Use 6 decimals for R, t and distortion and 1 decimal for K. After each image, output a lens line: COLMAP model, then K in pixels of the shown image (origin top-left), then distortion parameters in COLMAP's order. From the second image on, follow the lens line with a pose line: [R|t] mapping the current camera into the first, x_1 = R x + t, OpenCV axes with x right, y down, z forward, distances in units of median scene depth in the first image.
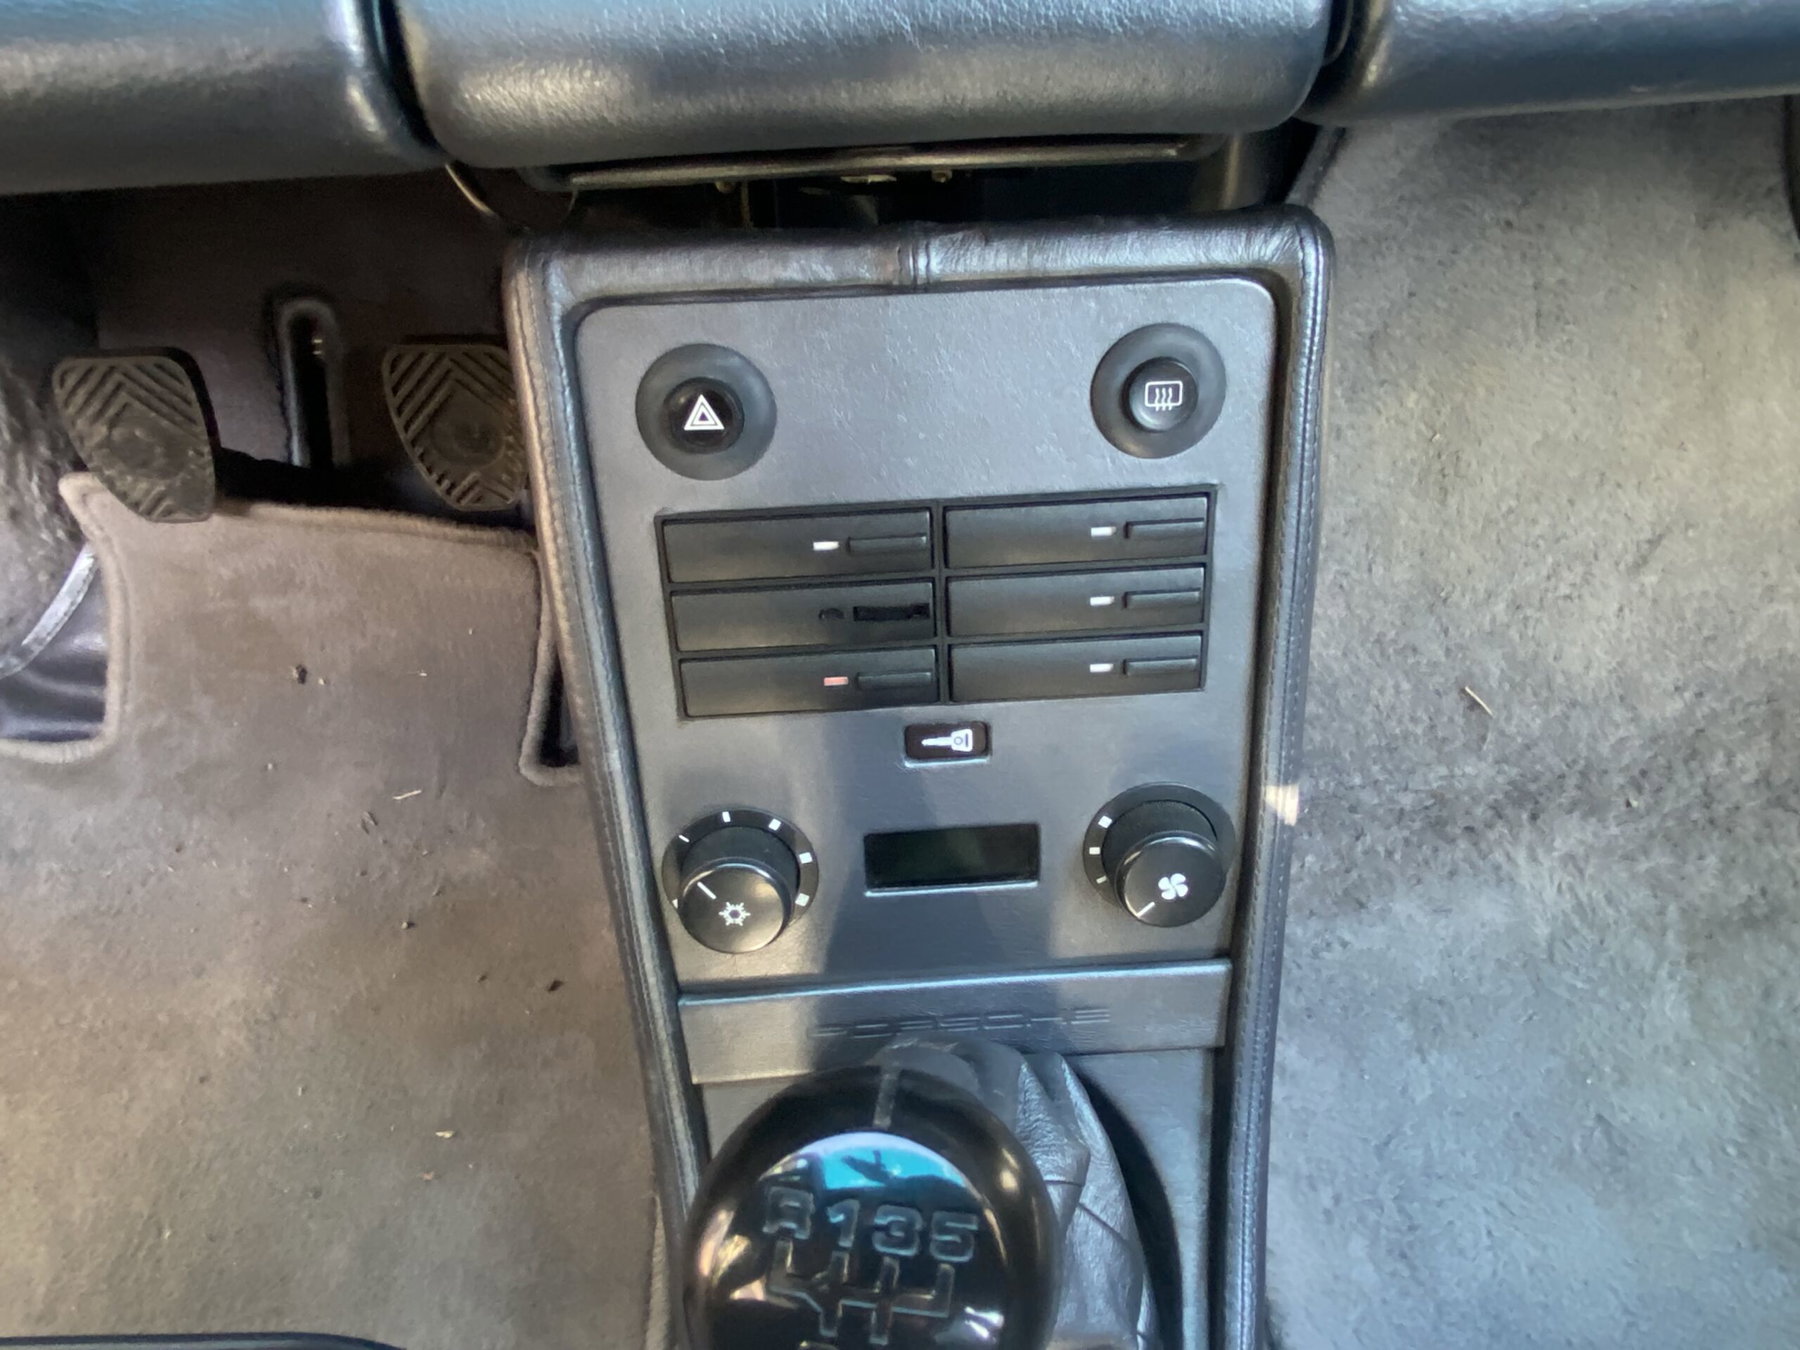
lens RADIAL K [[1371.5, 0, 923.3], [0, 1371.5, 680.8], [0, 0, 1]] dist [0.092435, -0.103497]
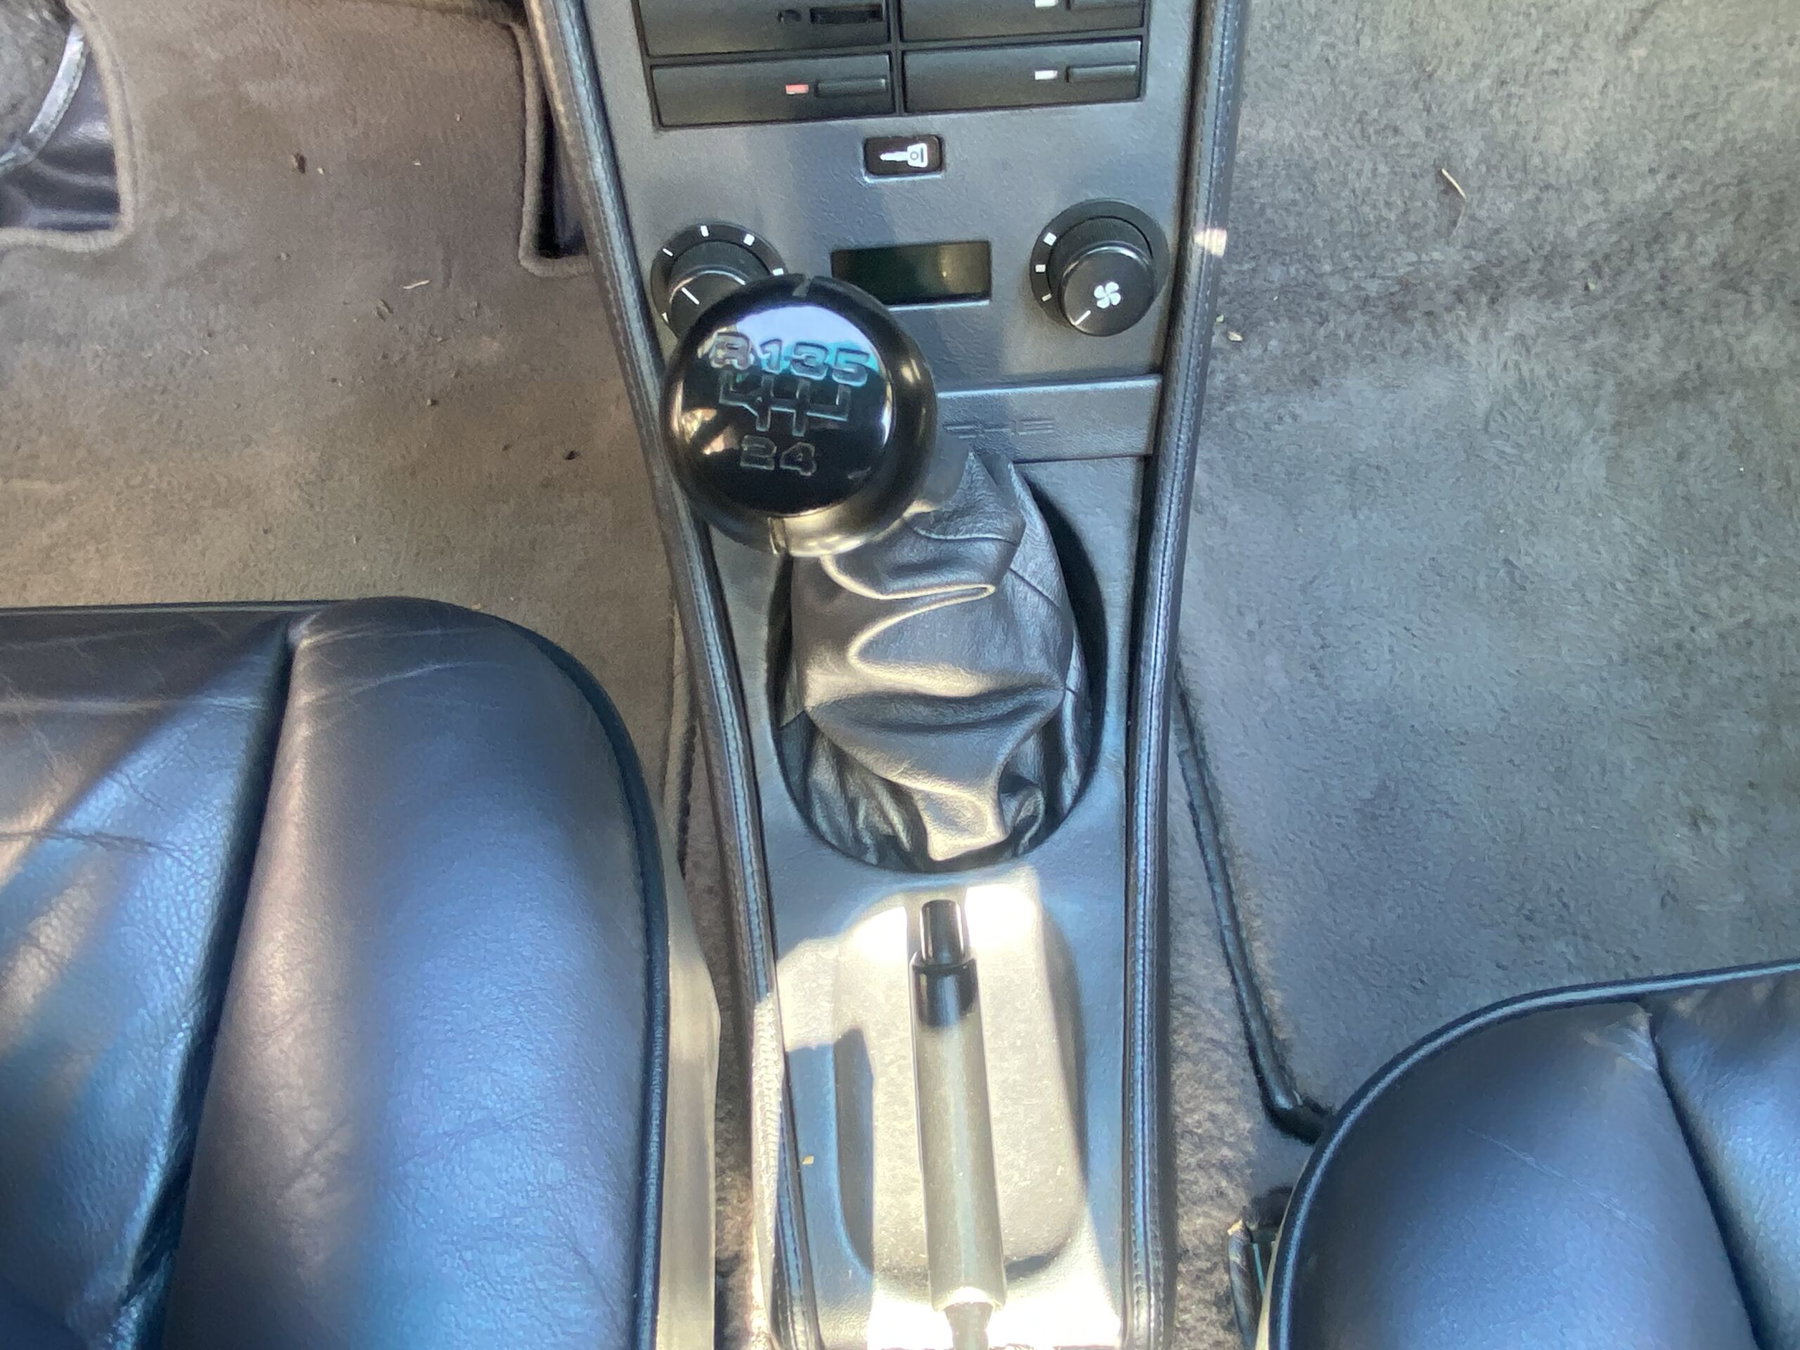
lens RADIAL K [[1371.5, 0, 921.0], [0, 1371.5, 673.2], [0, 0, 1]] dist [0.092435, -0.103497]
pose [[0.999896, -0.001709, -0.014308, 0.028551], [0.005696, 0.958942, 0.283545, 0.078257], [0.013236, -0.283597, 0.958852, -0.102724]]
